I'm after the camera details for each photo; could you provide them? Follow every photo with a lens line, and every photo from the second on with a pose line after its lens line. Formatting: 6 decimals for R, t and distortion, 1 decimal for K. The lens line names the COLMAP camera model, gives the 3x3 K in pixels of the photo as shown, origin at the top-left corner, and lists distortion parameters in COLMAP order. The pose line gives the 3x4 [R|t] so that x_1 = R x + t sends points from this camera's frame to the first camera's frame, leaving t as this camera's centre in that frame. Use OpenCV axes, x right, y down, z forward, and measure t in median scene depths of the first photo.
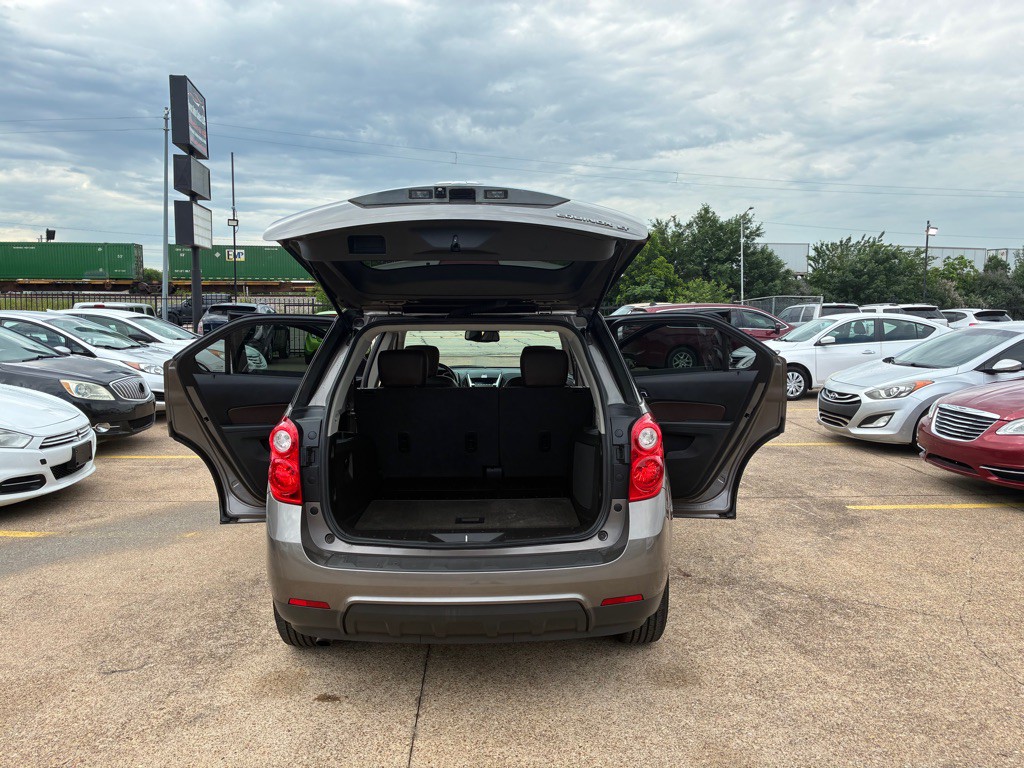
lens RADIAL K [[773.5, 0, 520.1], [0, 773.5, 383.9], [0, 0, 1]] dist [0.054011, -0.076587]
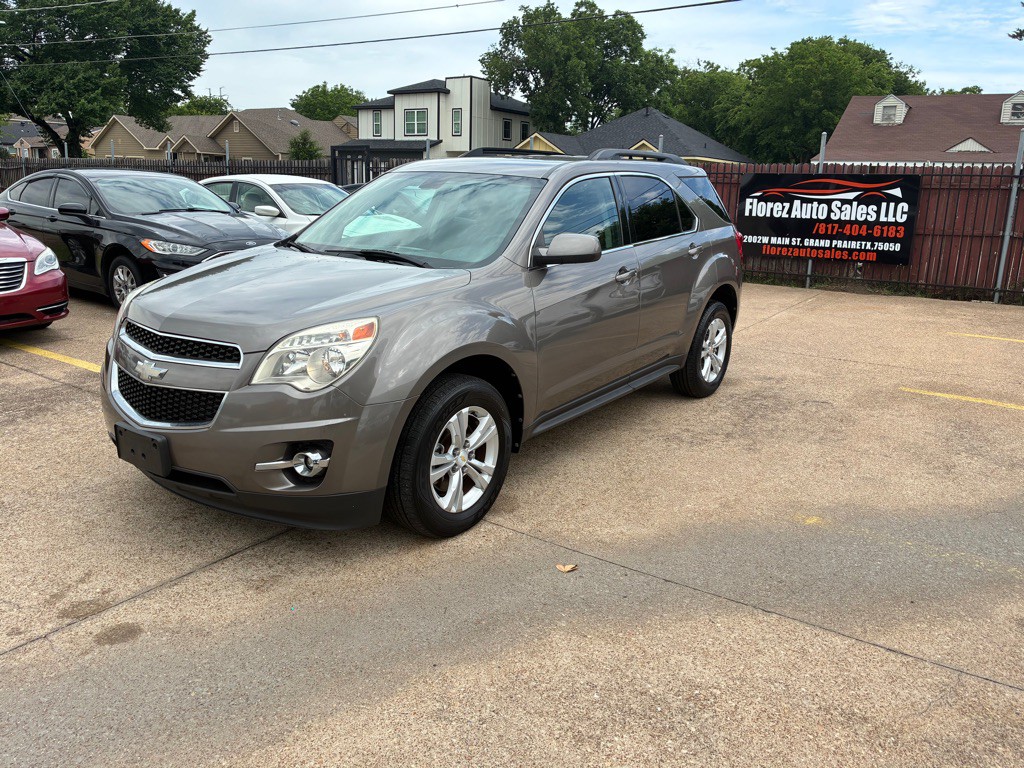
lens RADIAL K [[773.5, 0, 524.3], [0, 773.5, 378.9], [0, 0, 1]] dist [0.054011, -0.076587]
pose [[-0.805429, -0.171713, 0.567273, -0.548699], [0.028106, 0.944970, 0.325948, -0.131431], [-0.592026, 0.278472, -0.756280, 1.520670]]
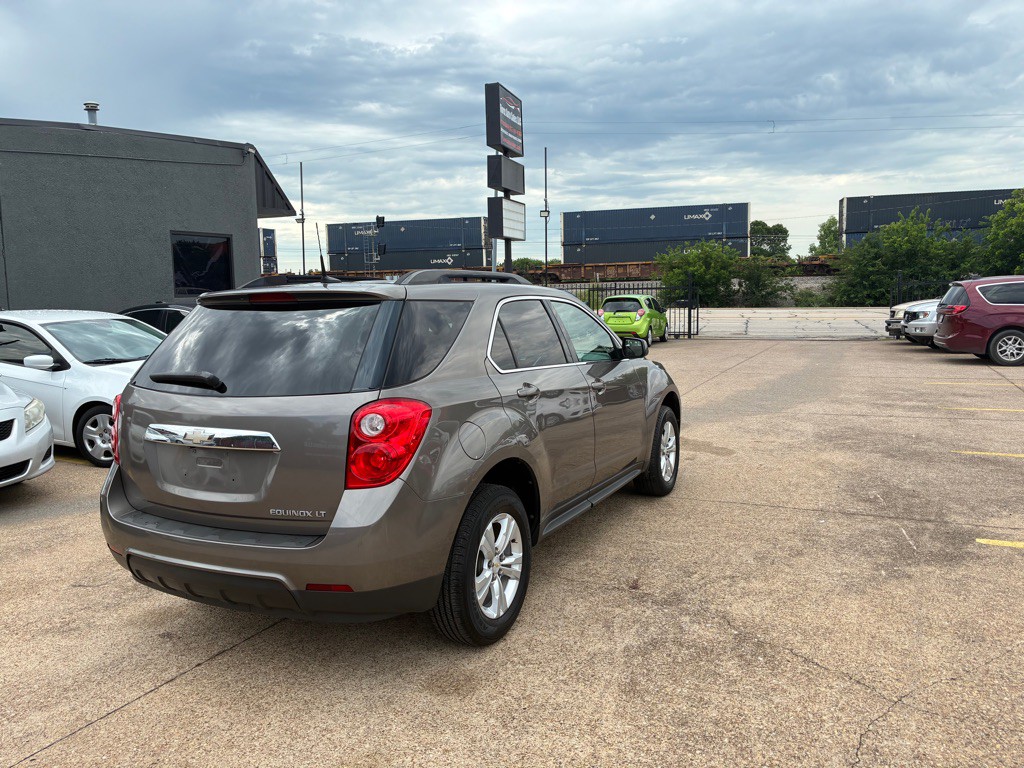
lens RADIAL K [[773.5, 0, 511.8], [0, 773.5, 369.7], [0, 0, 1]] dist [0.054011, -0.076587]
pose [[0.886067, 0.026139, -0.462819, 0.395646], [-0.024267, 0.999656, 0.009999, -0.005405], [0.462921, 0.002371, 0.886396, 0.121043]]
